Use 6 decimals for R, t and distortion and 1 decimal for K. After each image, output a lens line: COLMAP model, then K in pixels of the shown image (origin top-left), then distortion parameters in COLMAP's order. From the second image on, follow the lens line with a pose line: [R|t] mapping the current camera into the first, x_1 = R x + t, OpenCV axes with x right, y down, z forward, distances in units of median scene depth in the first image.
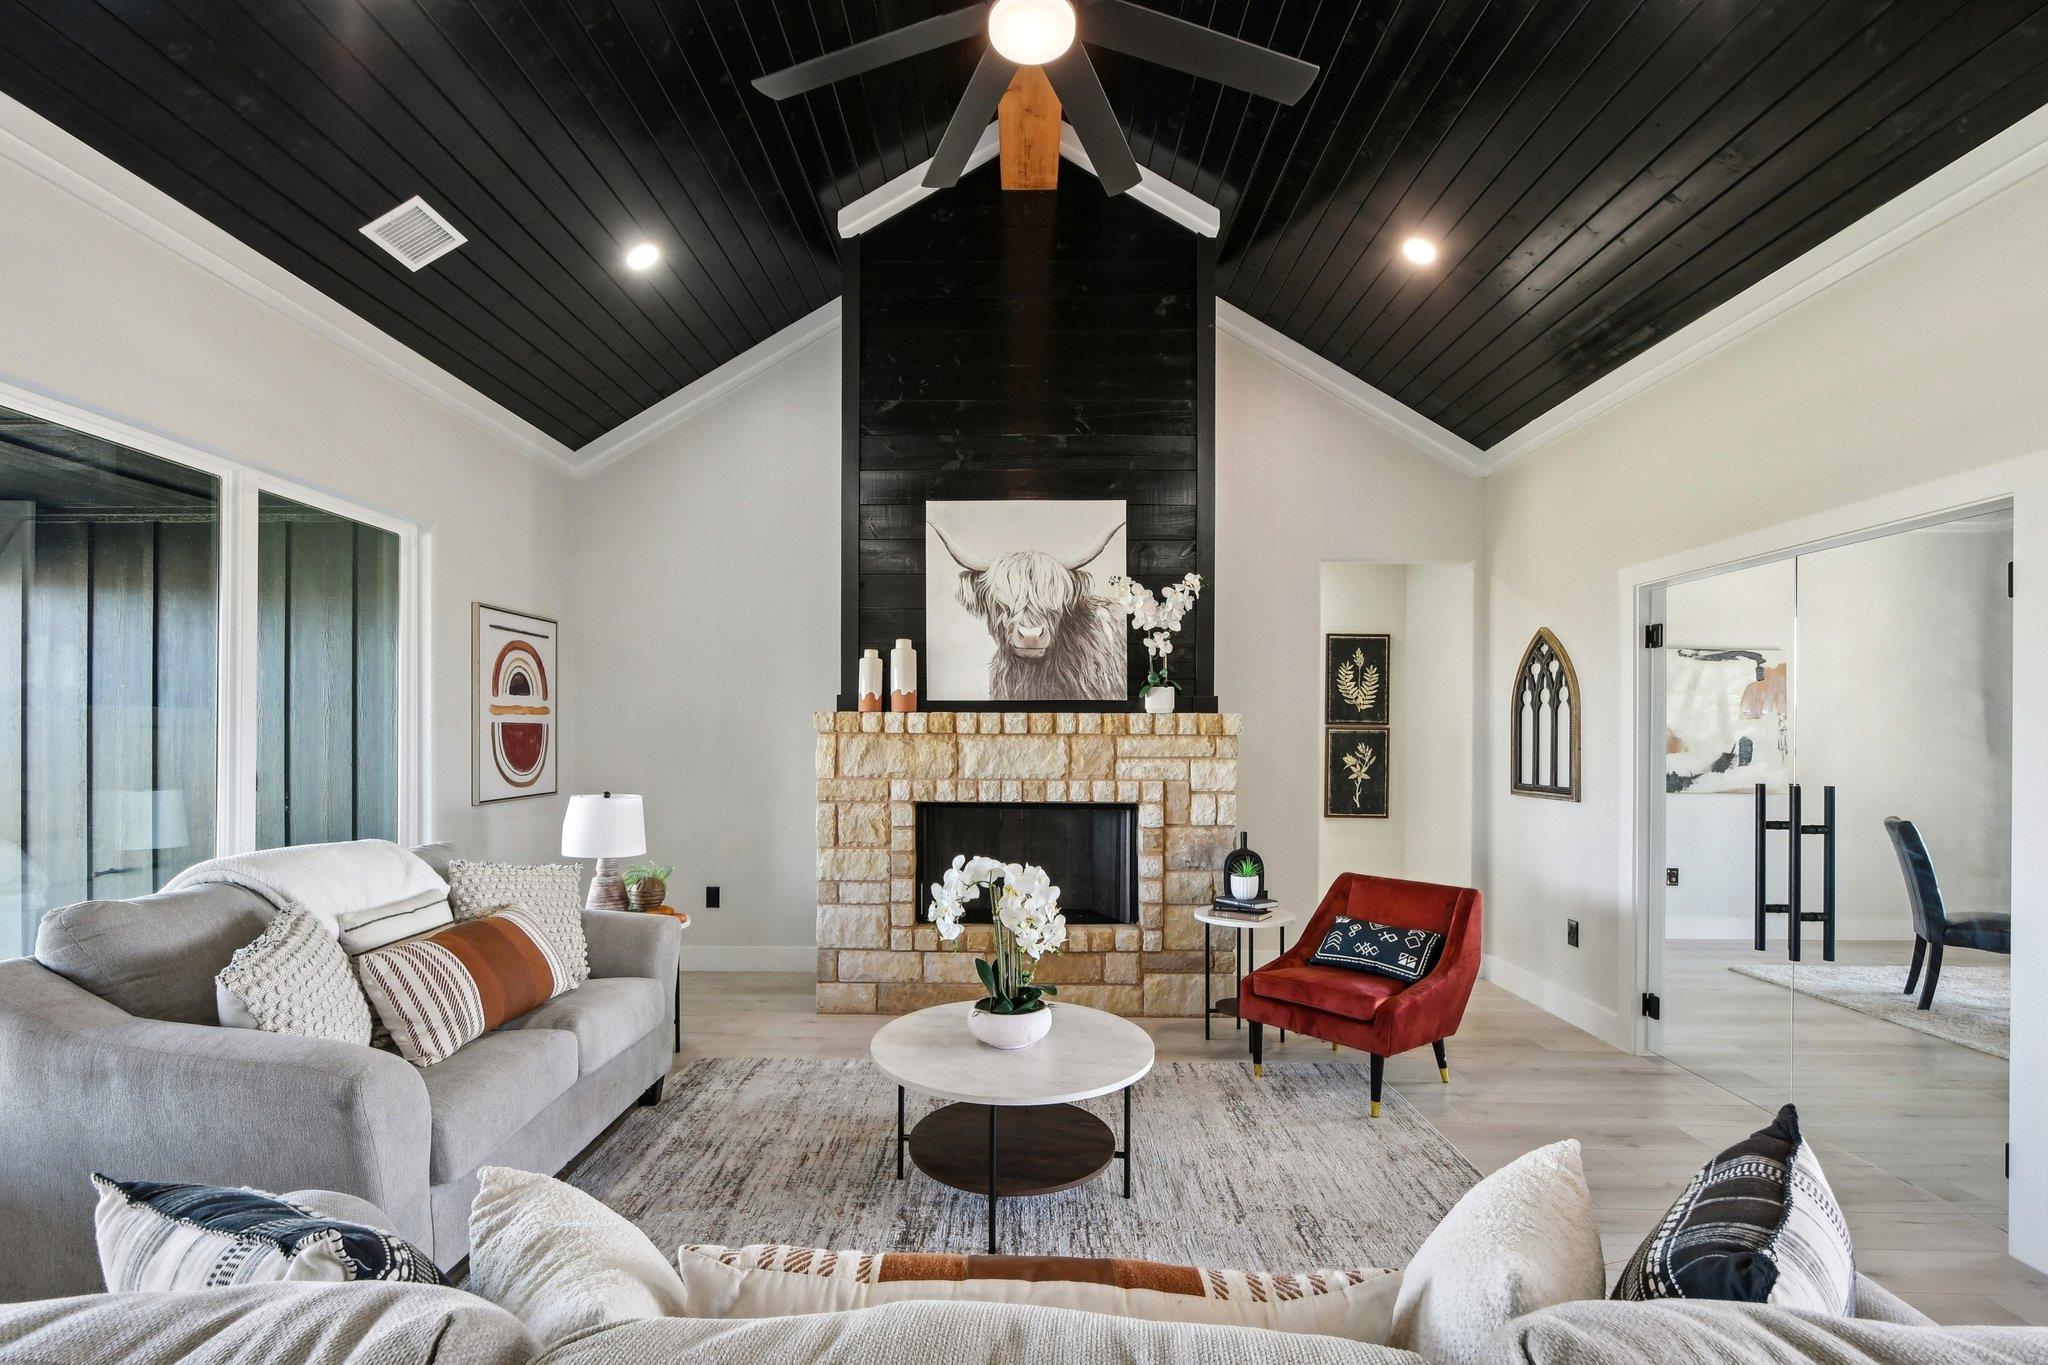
lens RADIAL K [[910.0, 0, 1013.0], [0, 910.0, 740.8], [0, 0, 1]] dist [-0.000527, -0.001189]
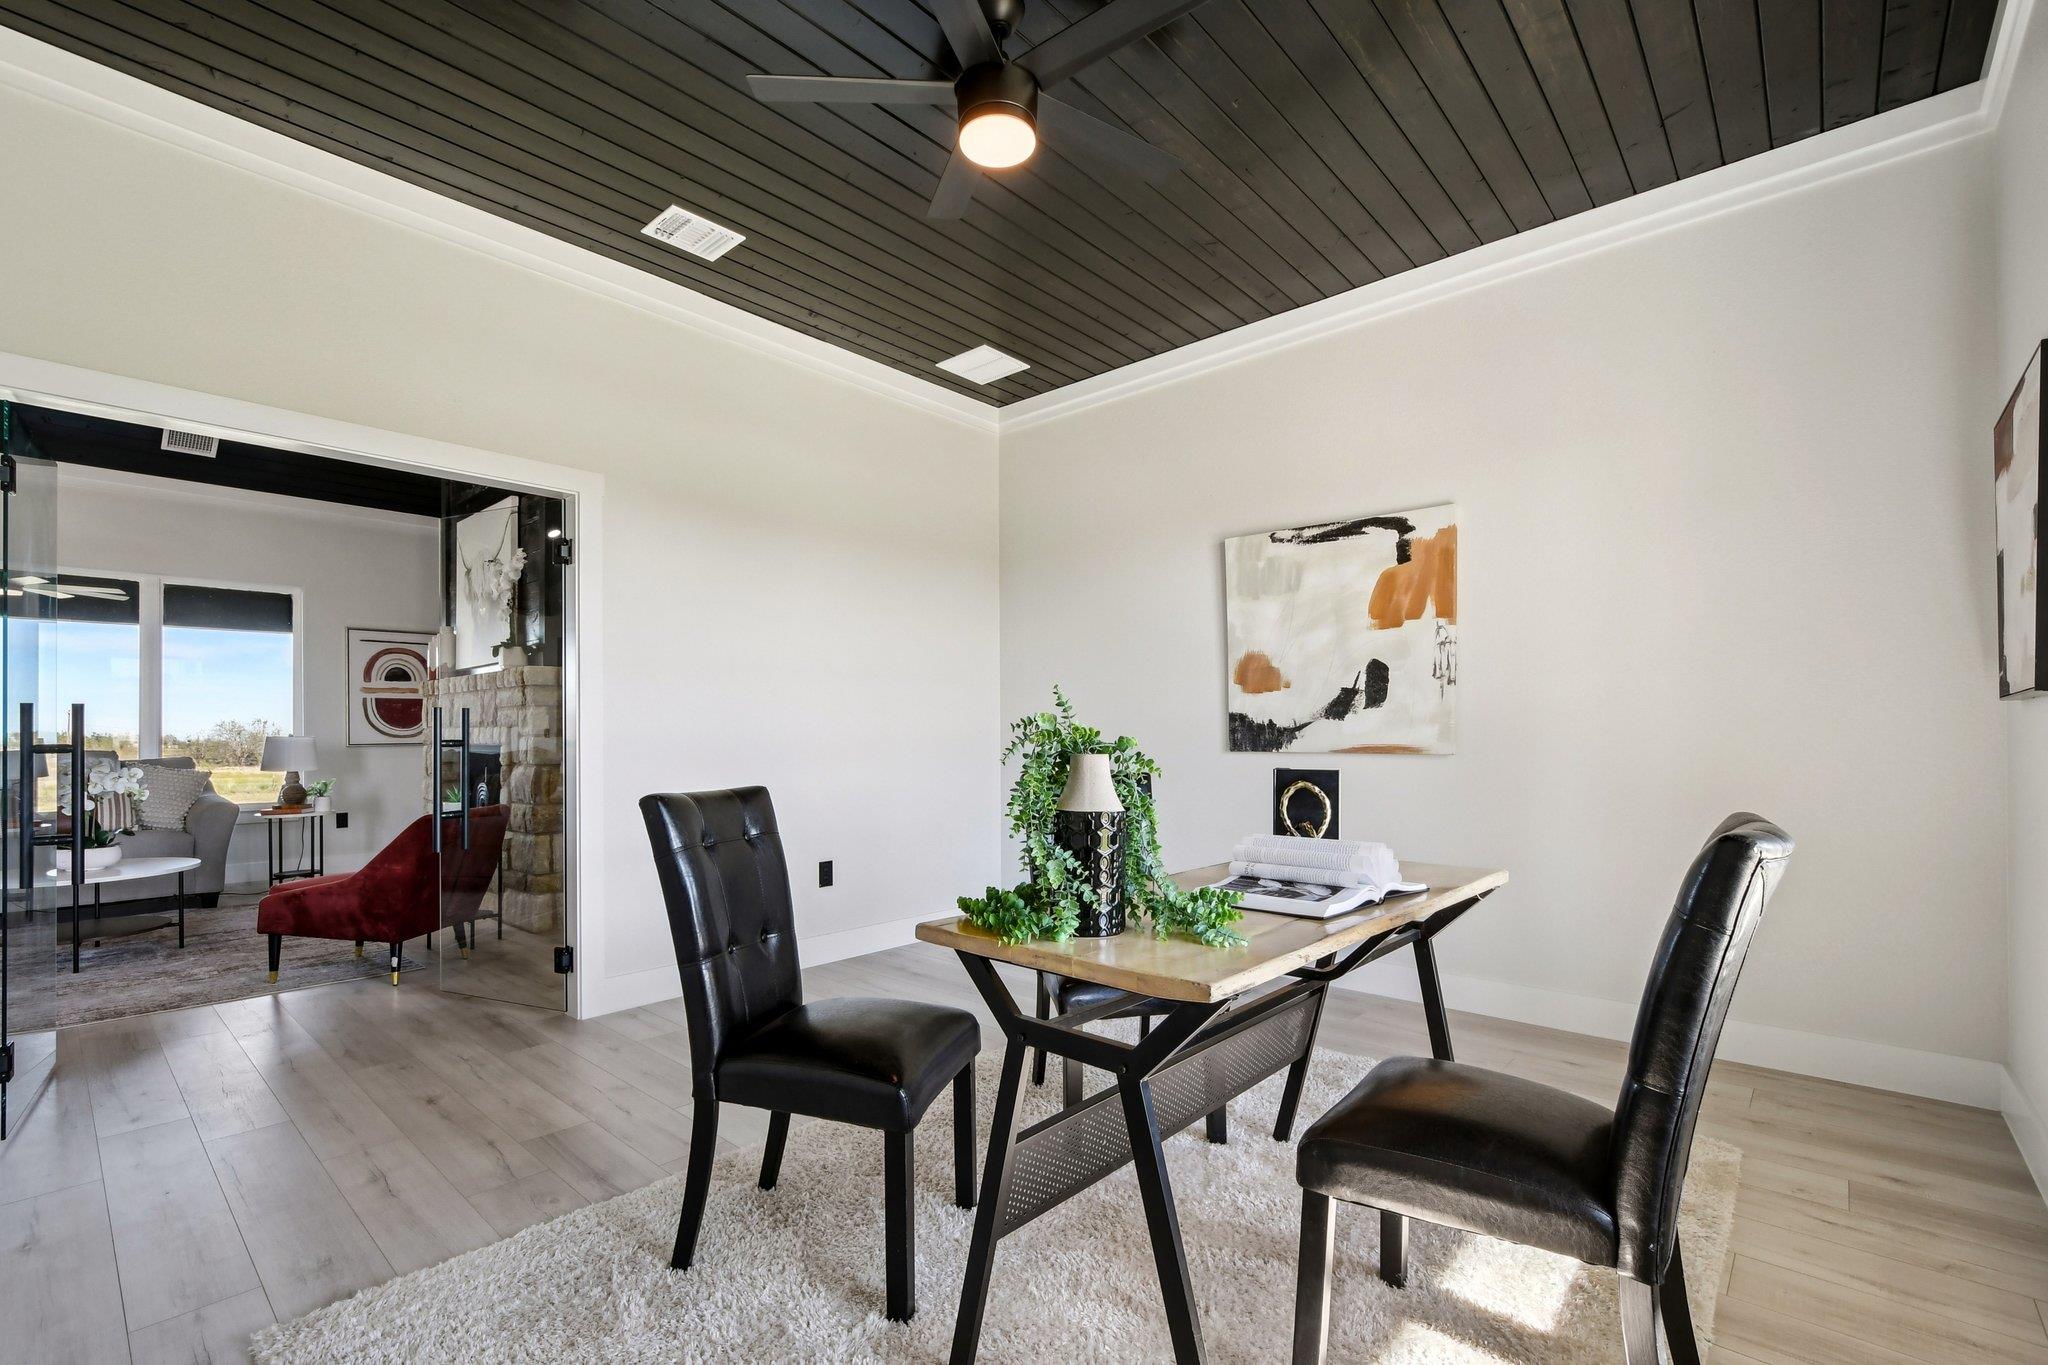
lens RADIAL K [[910.0, 0, 1008.0], [0, 910.0, 726.6], [0, 0, 1]] dist [-0.000527, -0.001189]
pose [[0.745724, -0.014238, -0.666102, 1.024028], [0.009422, 0.999897, -0.010825, 0.044293], [0.666188, 0.001797, 0.745782, 0.386491]]
